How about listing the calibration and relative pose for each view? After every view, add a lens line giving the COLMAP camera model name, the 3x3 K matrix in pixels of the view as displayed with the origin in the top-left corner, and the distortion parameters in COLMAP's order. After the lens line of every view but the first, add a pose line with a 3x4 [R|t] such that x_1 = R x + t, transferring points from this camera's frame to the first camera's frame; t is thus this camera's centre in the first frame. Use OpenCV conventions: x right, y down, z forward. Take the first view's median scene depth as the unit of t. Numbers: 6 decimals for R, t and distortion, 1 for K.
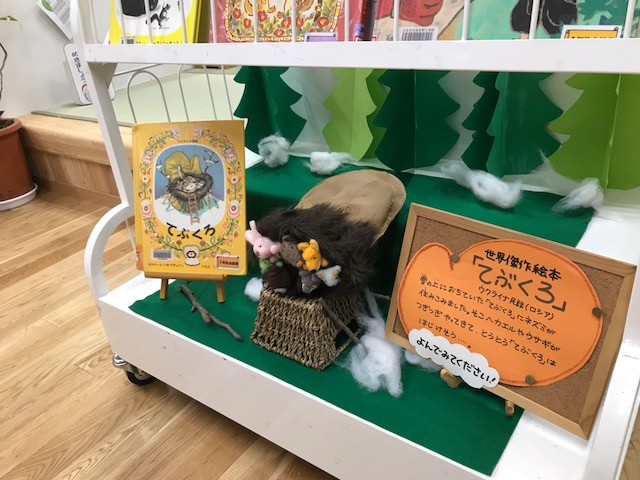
lens RADIAL K [[525.2, 0, 320.4], [0, 525.2, 235.1], [0, 0, 1]] dist [0.034386, -0.009613]
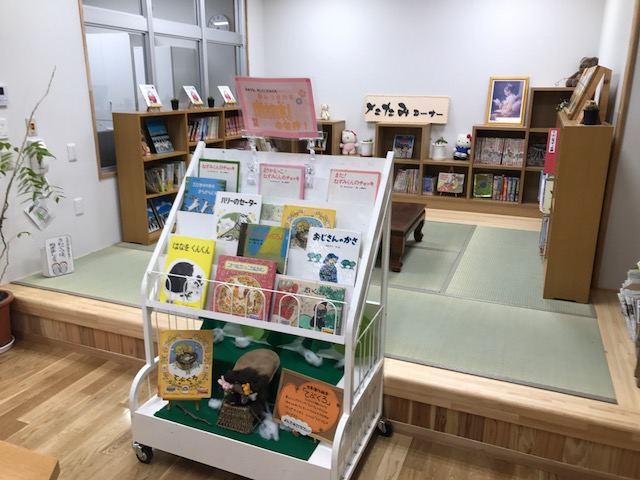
lens RADIAL K [[525.2, 0, 325.9], [0, 525.2, 236.8], [0, 0, 1]] dist [0.034386, -0.009613]
pose [[0.963543, 0.042260, 0.264196, -0.330130], [0.012384, 0.979345, -0.201817, -0.156799], [-0.267267, 0.197731, 0.943118, -1.623207]]
